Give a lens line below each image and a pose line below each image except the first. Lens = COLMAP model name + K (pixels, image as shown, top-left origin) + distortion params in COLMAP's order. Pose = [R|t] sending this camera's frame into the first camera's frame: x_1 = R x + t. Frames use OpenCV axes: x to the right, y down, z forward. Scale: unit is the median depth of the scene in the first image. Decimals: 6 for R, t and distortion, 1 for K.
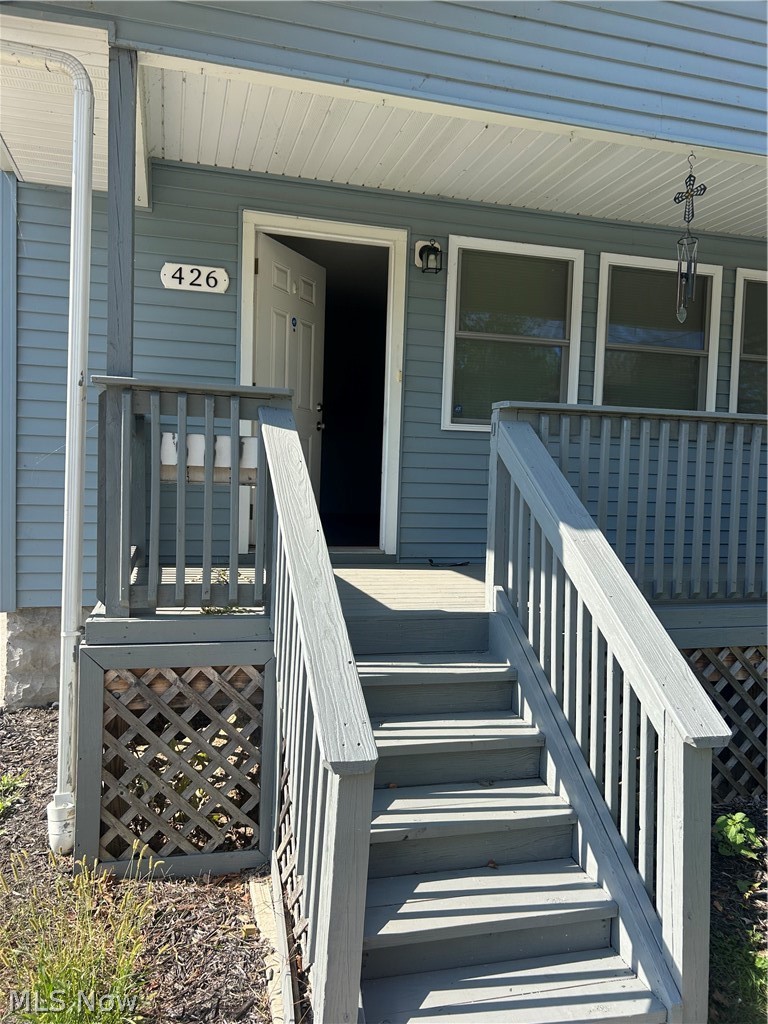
lens RADIAL K [[781.6, 0, 381.8], [0, 781.6, 511.7], [0, 0, 1]] dist [0.061720, -0.061350]
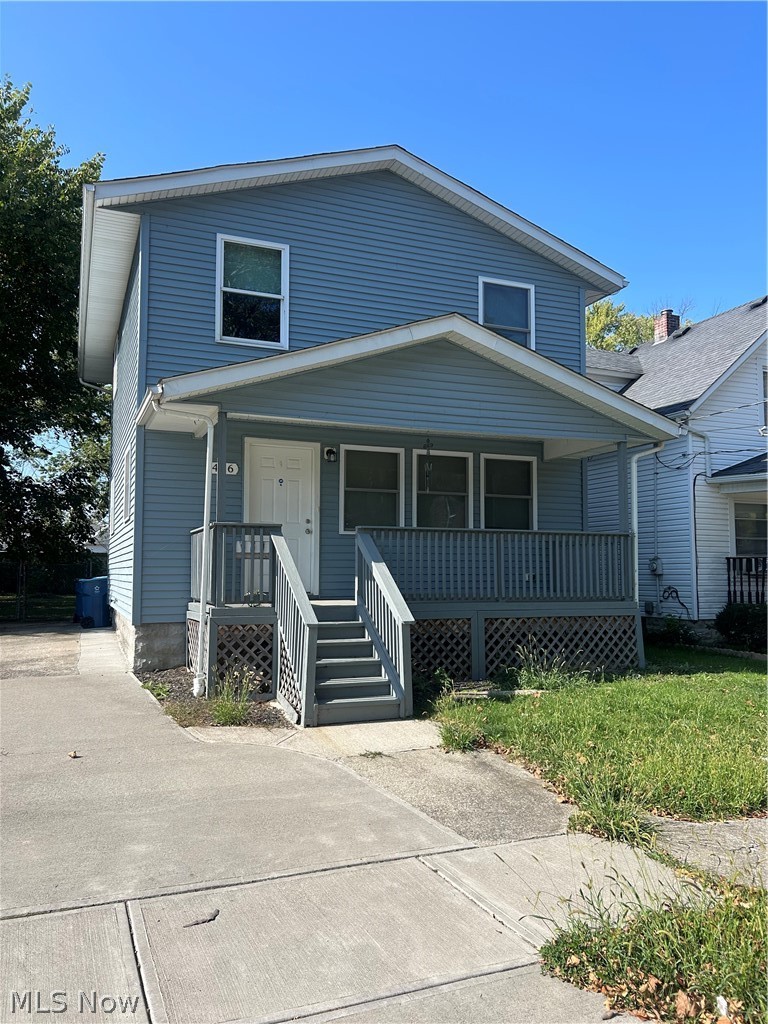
lens RADIAL K [[781.6, 0, 384.2], [0, 781.6, 511.9], [0, 0, 1]] dist [0.061720, -0.061350]
pose [[0.993251, -0.020361, 0.114182, -0.068190], [0.033633, 0.992732, -0.115552, 0.133788], [-0.110999, 0.118612, 0.986717, -1.786508]]
